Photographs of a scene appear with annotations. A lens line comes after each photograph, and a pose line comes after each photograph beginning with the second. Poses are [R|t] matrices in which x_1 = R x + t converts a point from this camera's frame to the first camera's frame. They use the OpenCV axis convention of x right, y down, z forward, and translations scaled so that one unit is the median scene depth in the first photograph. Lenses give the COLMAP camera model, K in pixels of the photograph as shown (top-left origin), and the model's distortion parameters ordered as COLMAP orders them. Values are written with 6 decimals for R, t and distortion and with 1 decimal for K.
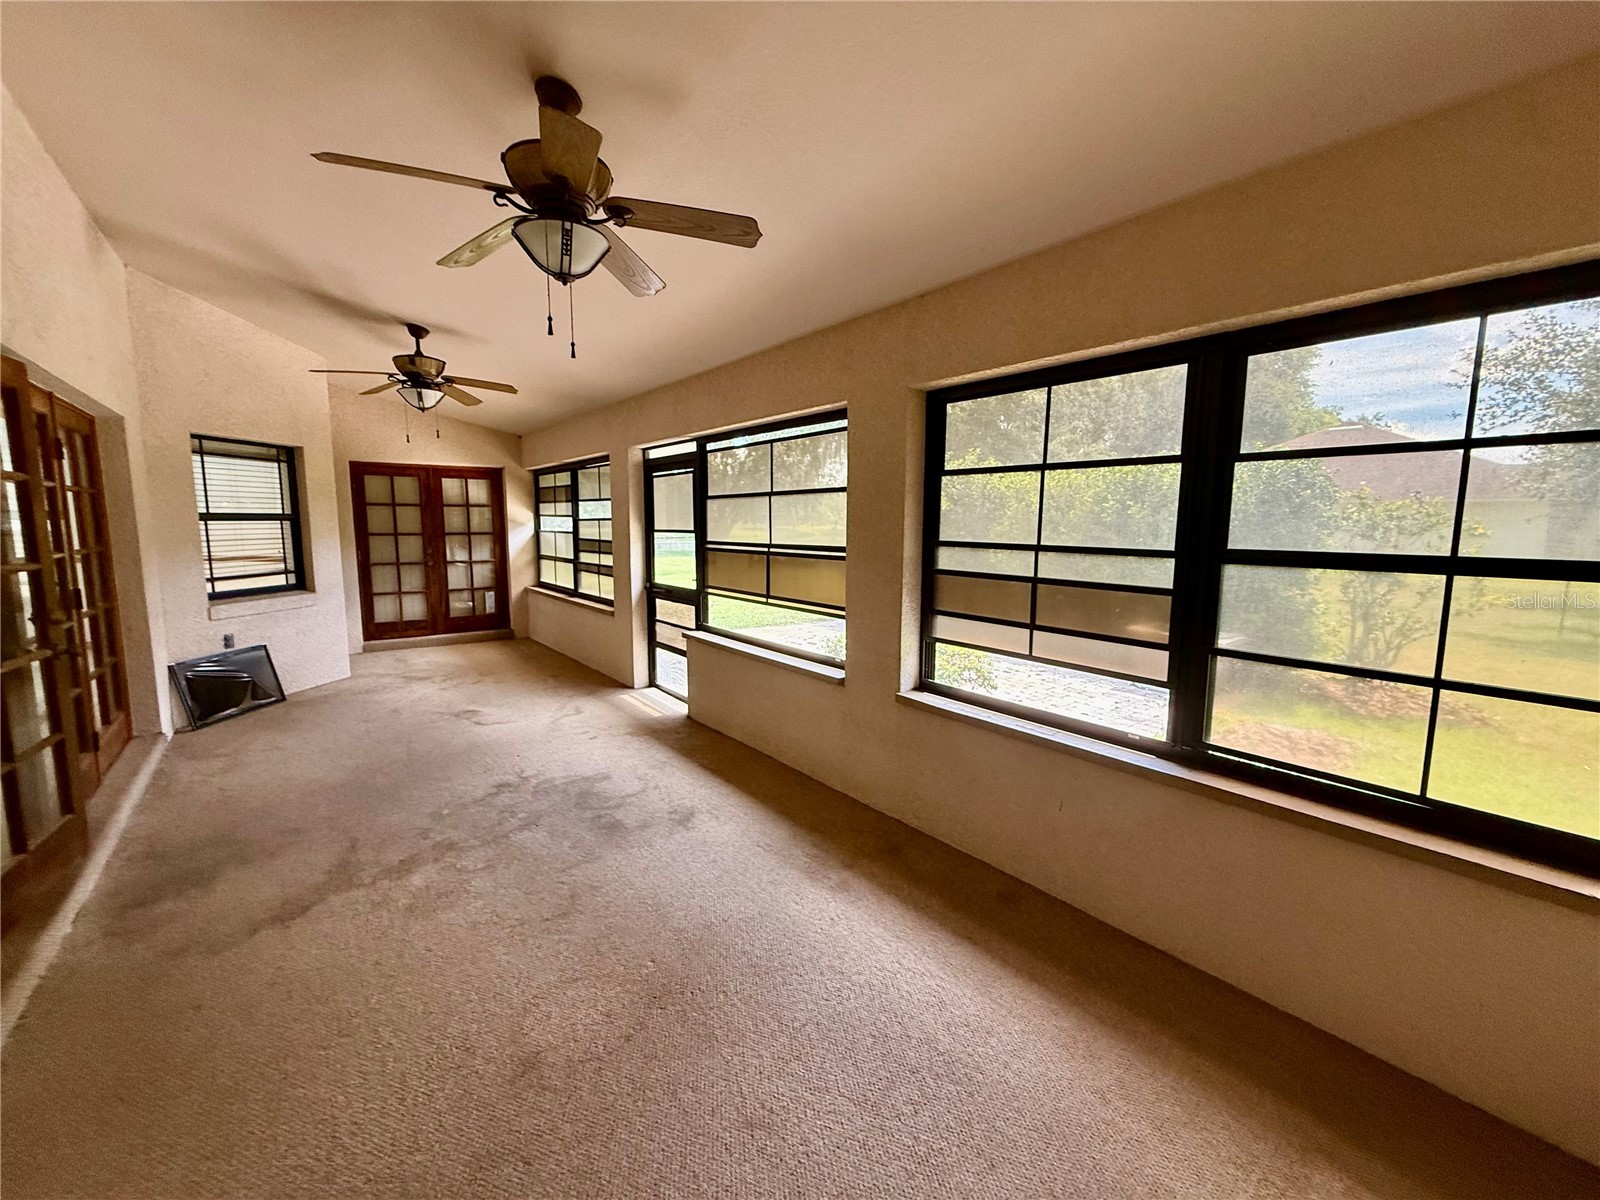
lens RADIAL K [[637.2, 0, 798.2], [0, 637.2, 598.0], [0, 0, 1]] dist [0.001523, 0.000120]
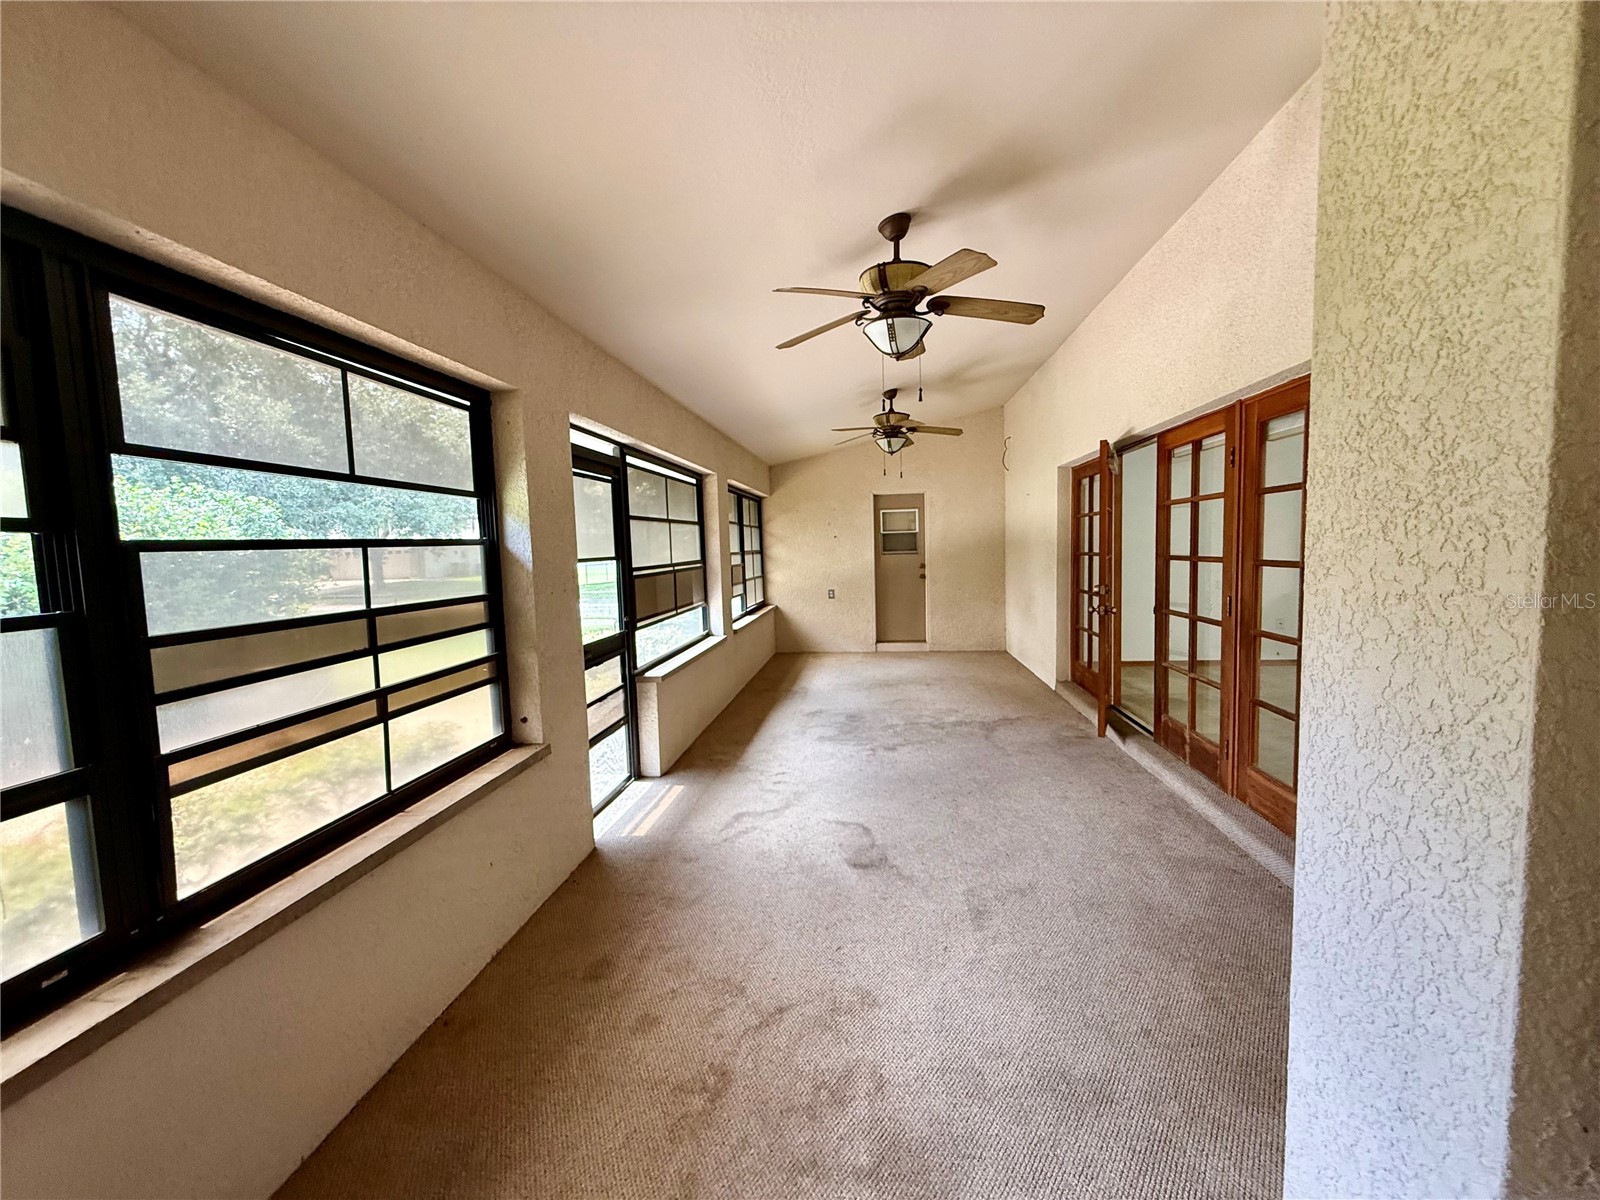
lens RADIAL K [[637.2, 0, 798.2], [0, 637.2, 598.0], [0, 0, 1]] dist [0.001523, 0.000120]
pose [[-0.701977, -0.040513, 0.711046, -1.038510], [0.113542, 0.979245, 0.167889, -0.192415], [-0.703091, 0.198588, -0.682808, 1.644706]]
